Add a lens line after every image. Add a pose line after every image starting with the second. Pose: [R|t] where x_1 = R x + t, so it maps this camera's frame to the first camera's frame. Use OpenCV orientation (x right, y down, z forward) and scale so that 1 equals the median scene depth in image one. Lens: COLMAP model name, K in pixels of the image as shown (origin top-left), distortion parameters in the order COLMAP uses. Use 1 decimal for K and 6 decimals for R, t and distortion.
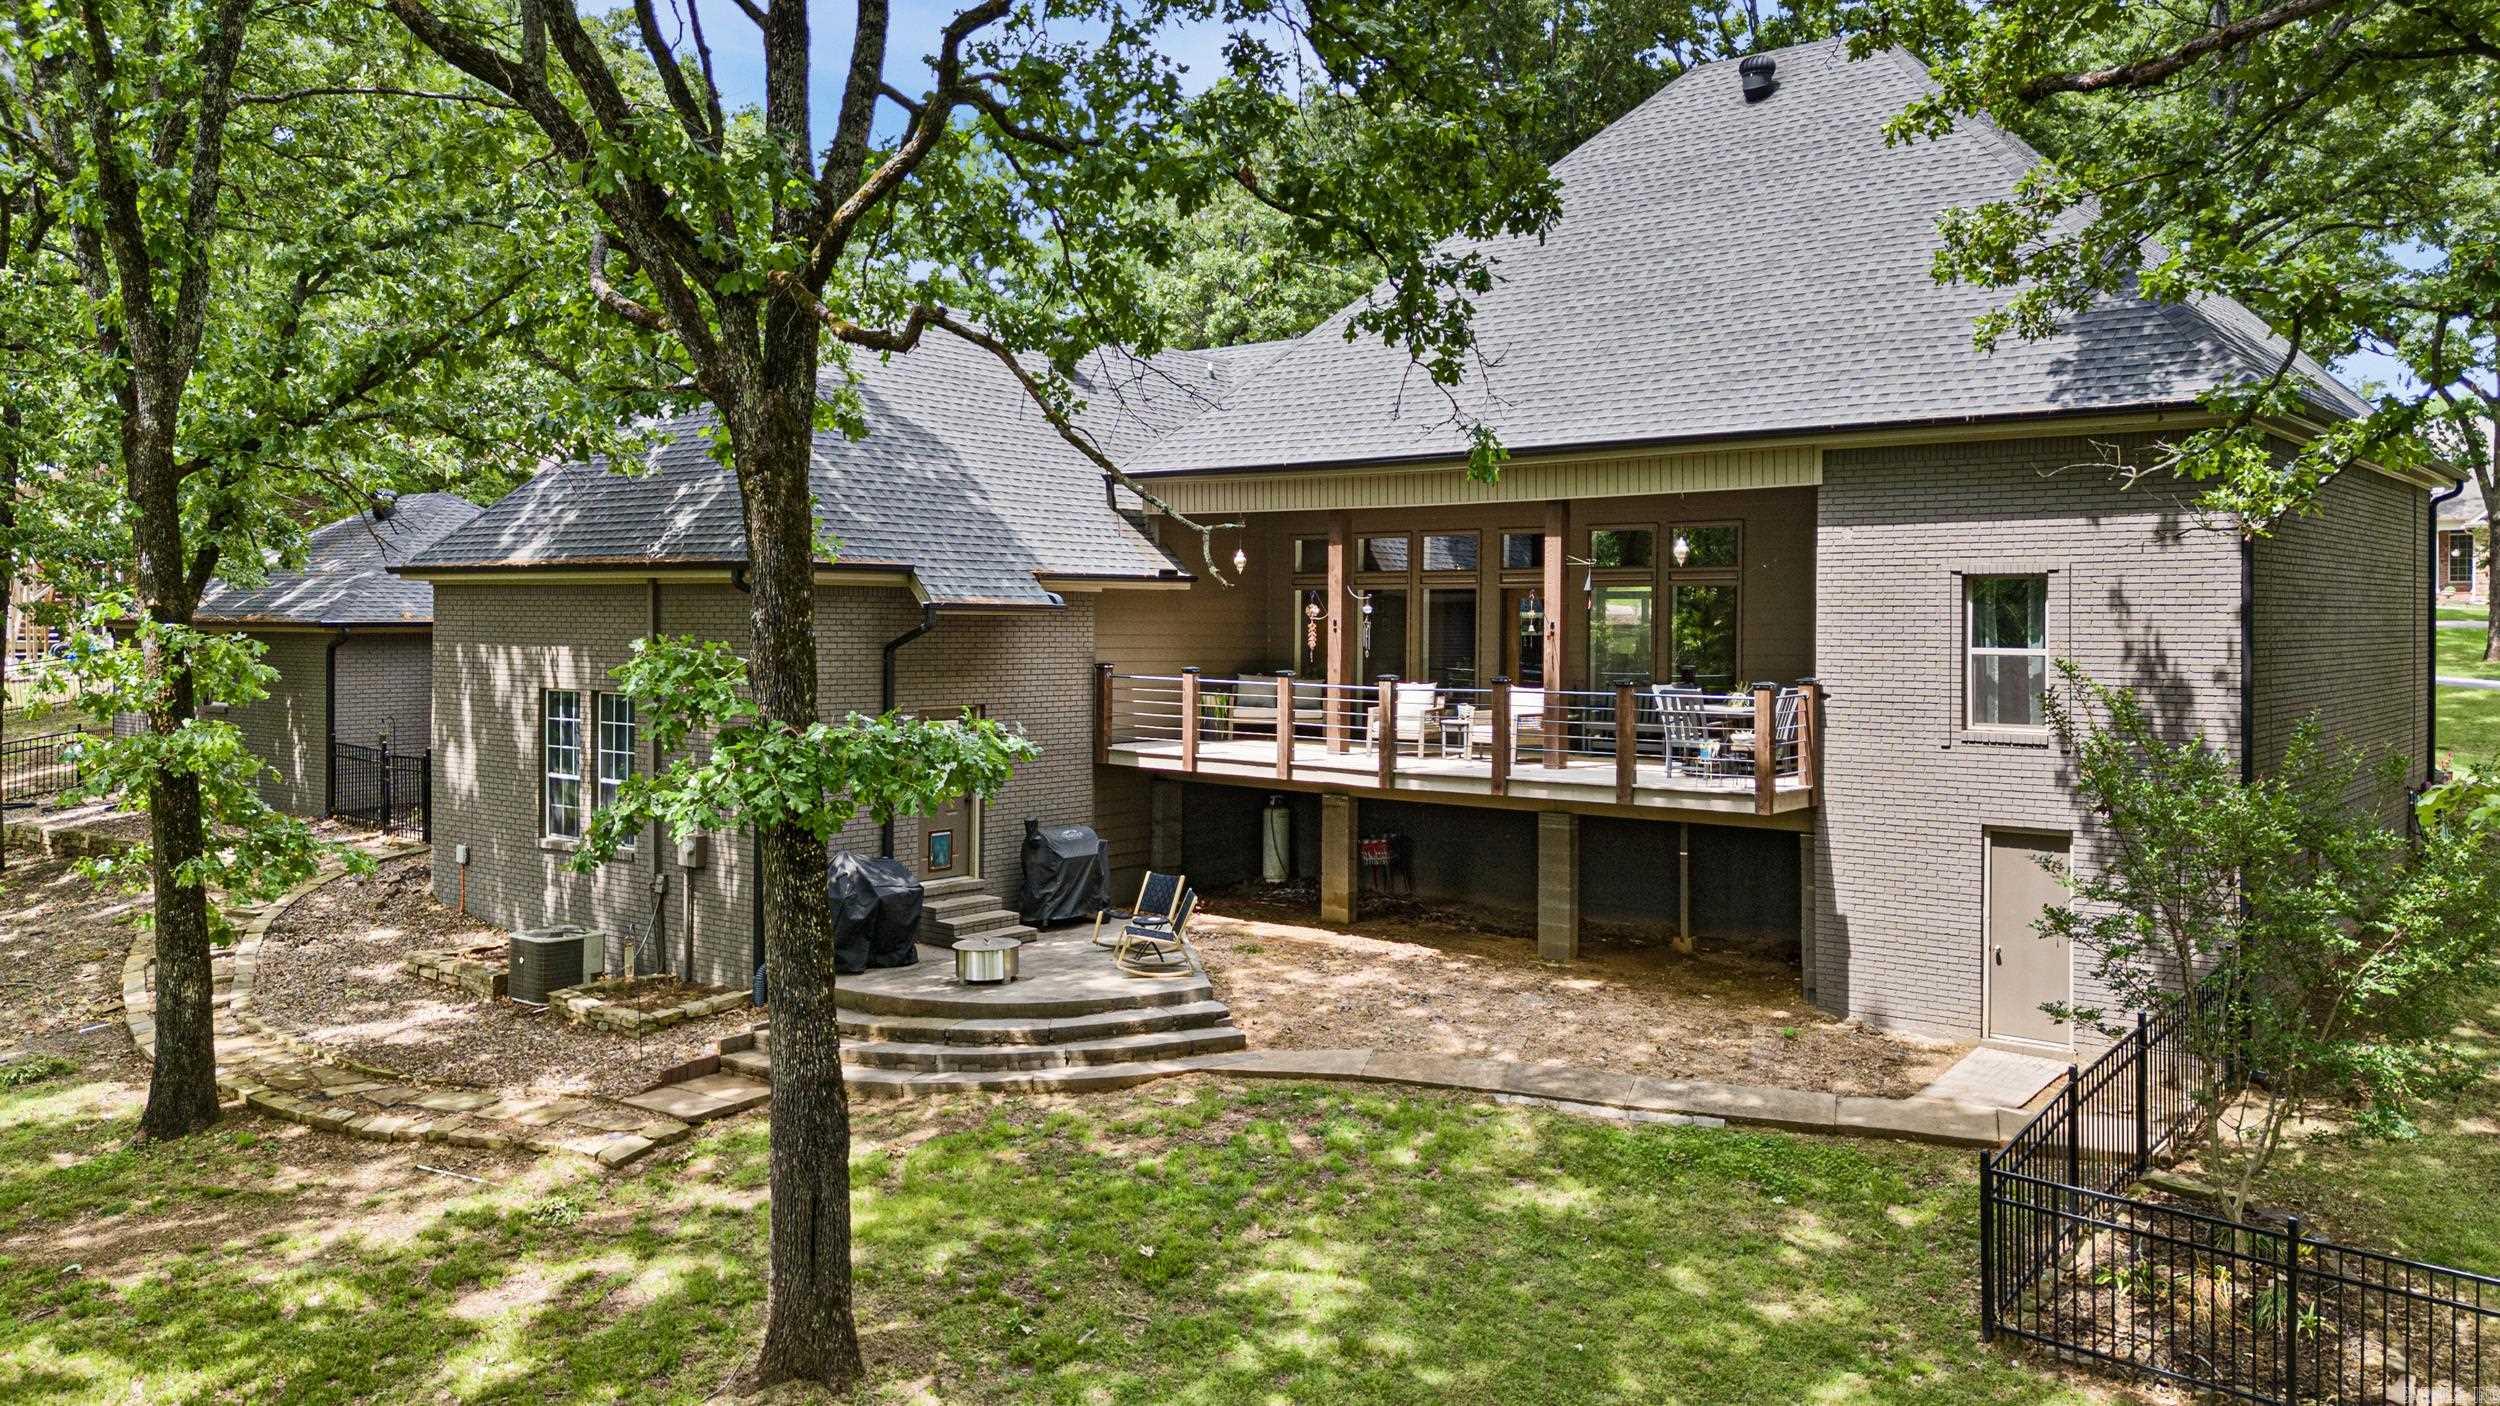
lens RADIAL K [[1837.9, 0, 1168.0], [0, 1837.9, 641.8], [0, 0, 1]] dist [0.079415, -0.087560]
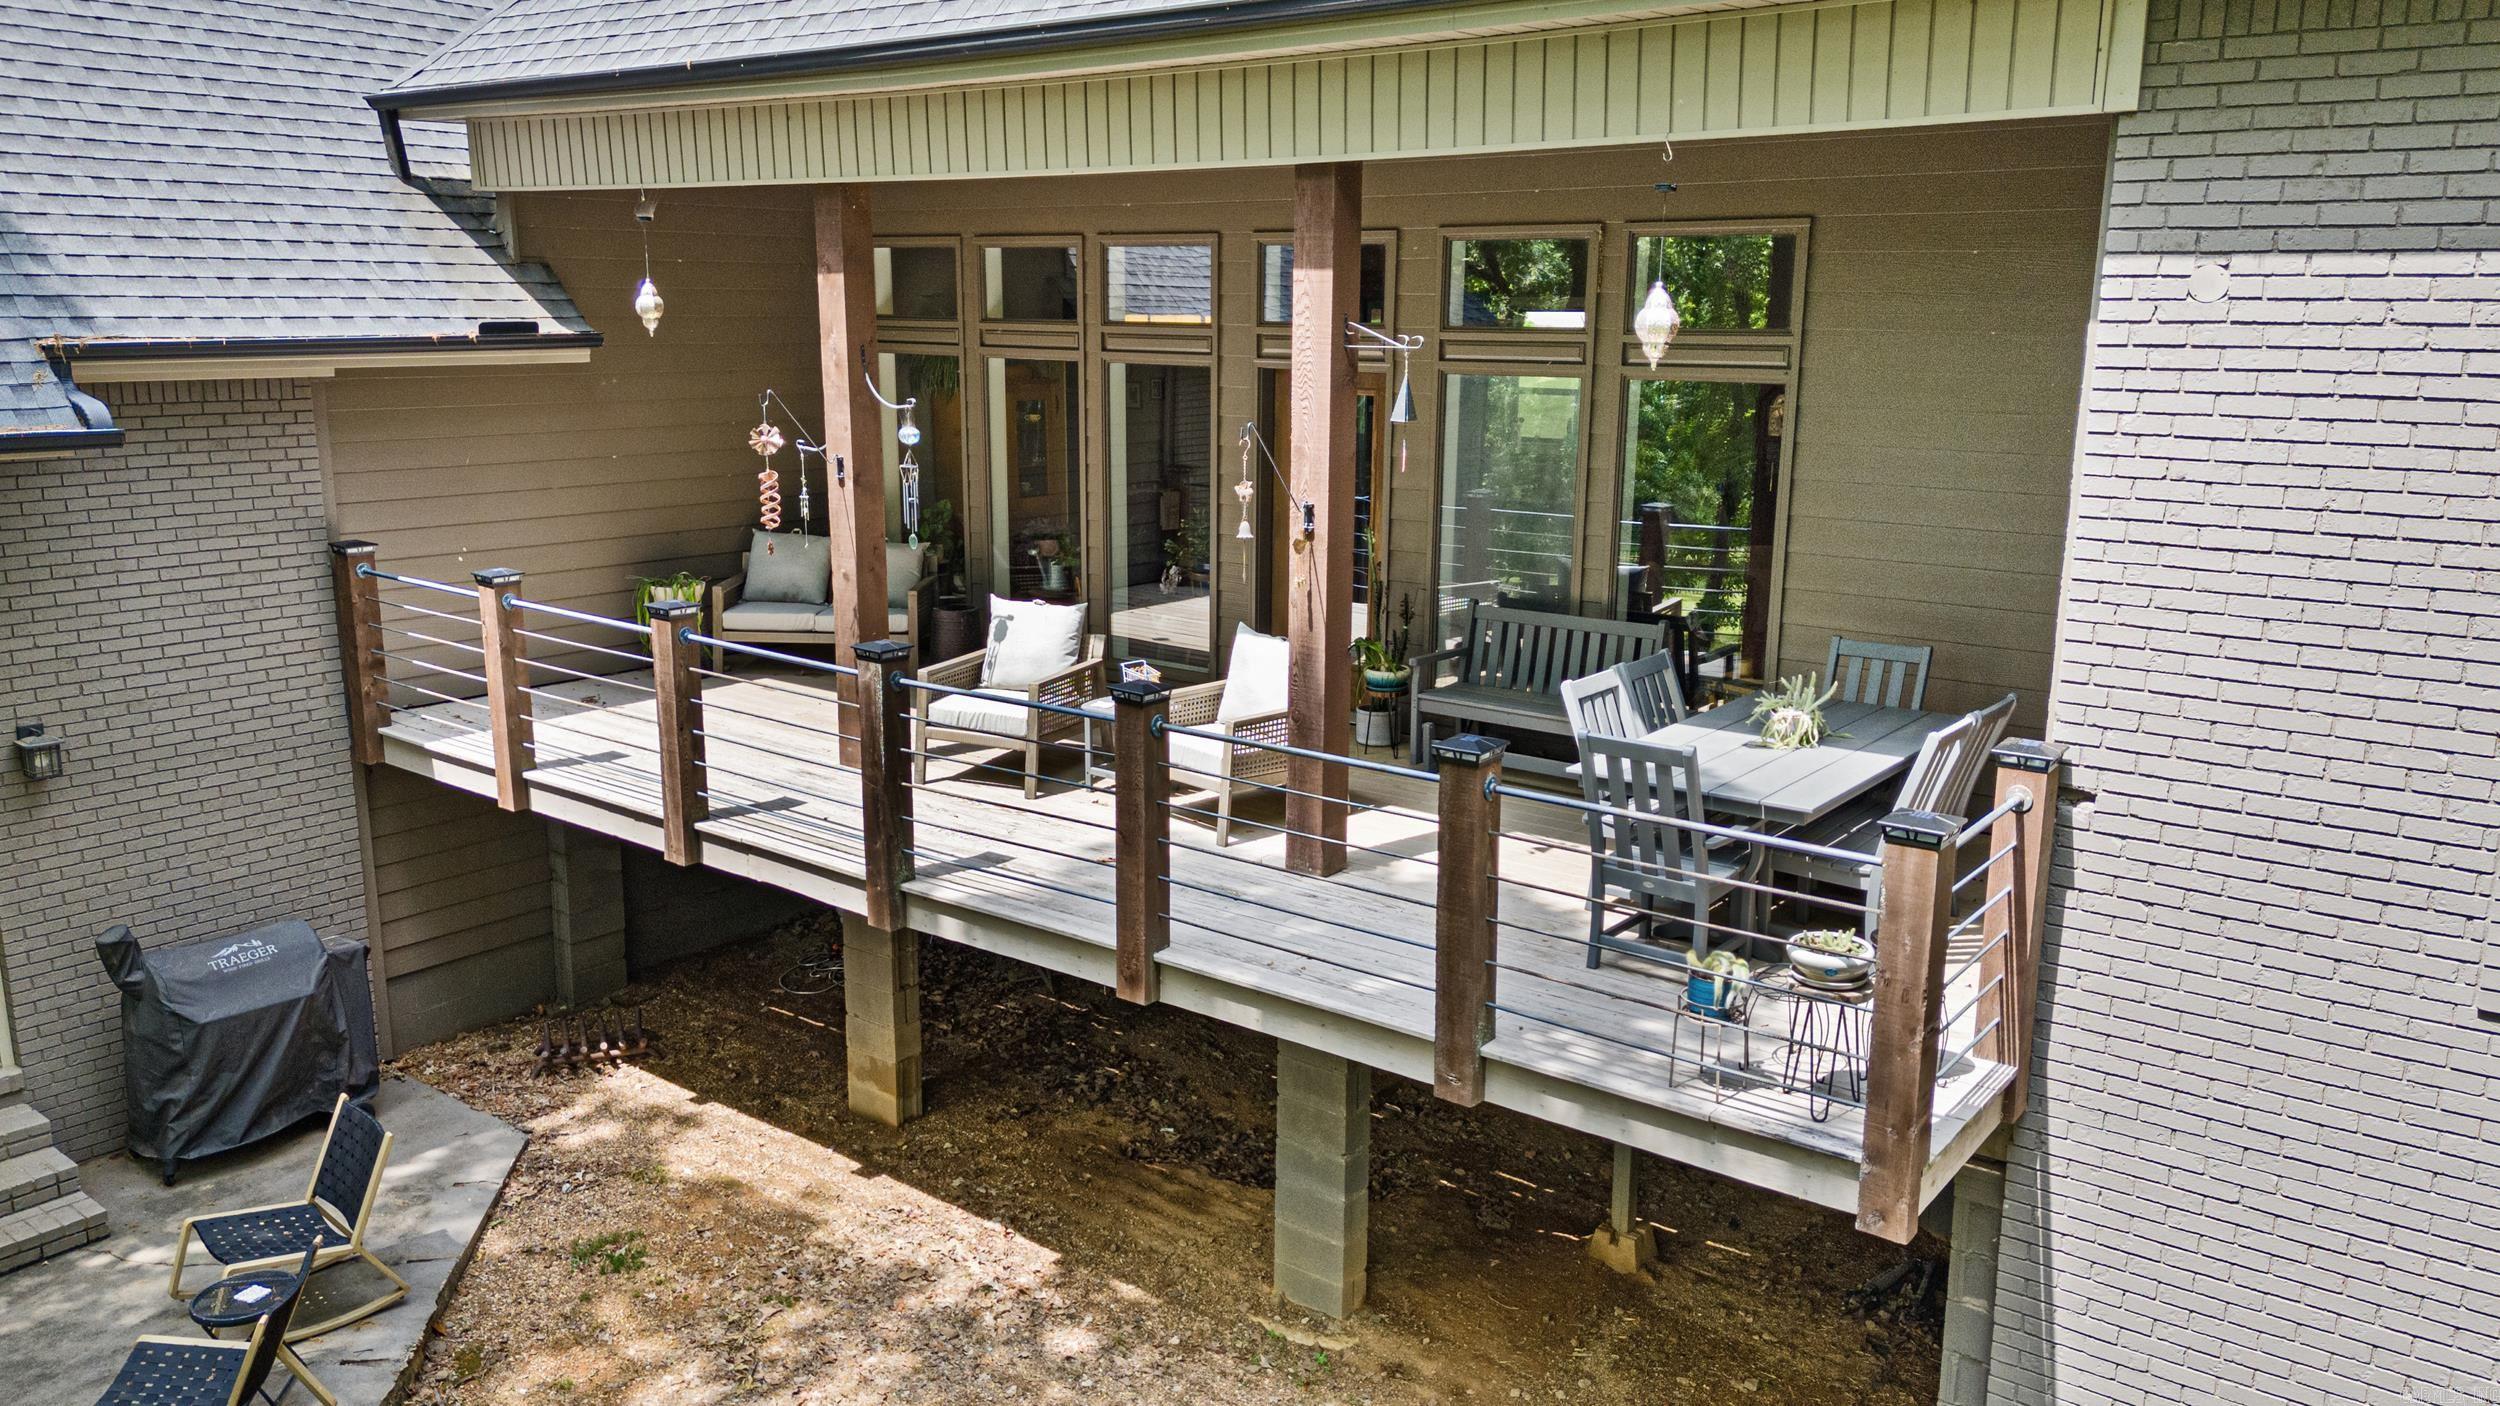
lens RADIAL K [[1834.0, 0, 1250.0], [0, 1834.0, 703.0], [0, 0, 1]] dist [0.079577, -0.088405]
pose [[0.997461, -0.013618, 0.069898, 0.155506], [-0.000788, 0.979376, 0.202046, -0.042510], [-0.071208, -0.201588, 0.976879, 0.575256]]
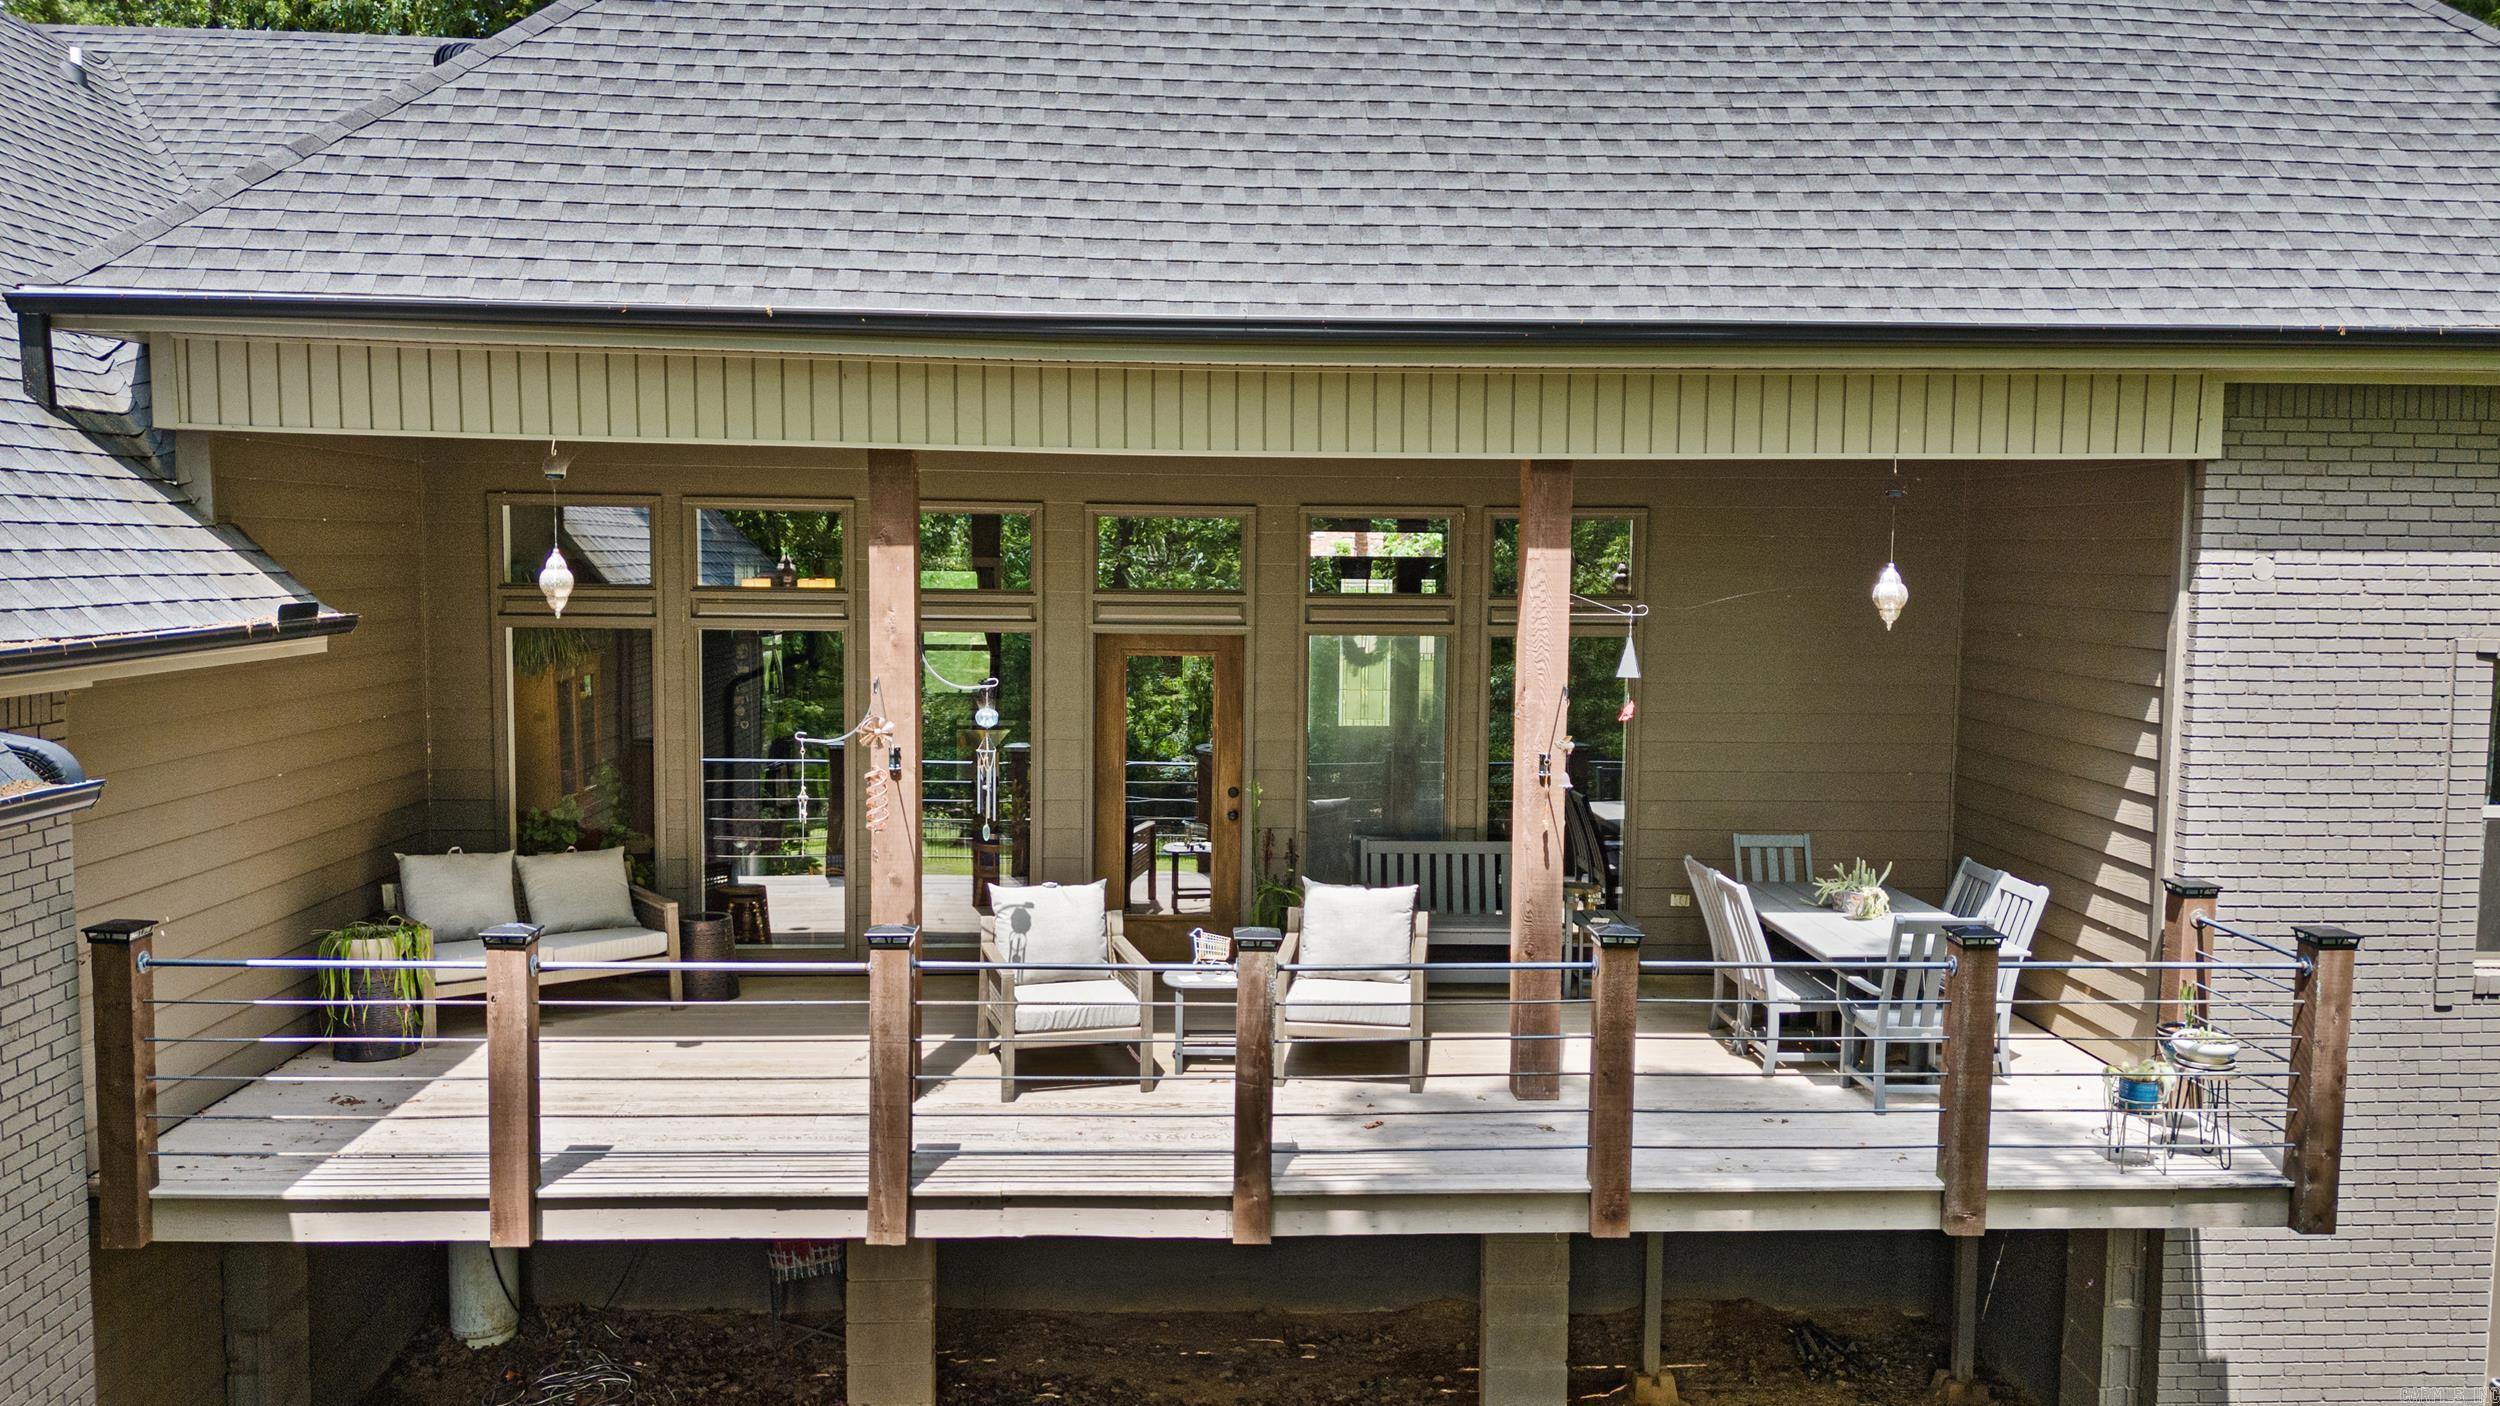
lens RADIAL K [[1834.0, 0, 1250.0], [0, 1834.0, 703.0], [0, 0, 1]] dist [0.079577, -0.088405]
pose [[0.712162, -0.055019, 0.699856, -0.119777], [0.003114, 0.997162, 0.075222, -0.049132], [-0.702008, -0.051391, 0.710312, 0.690937]]
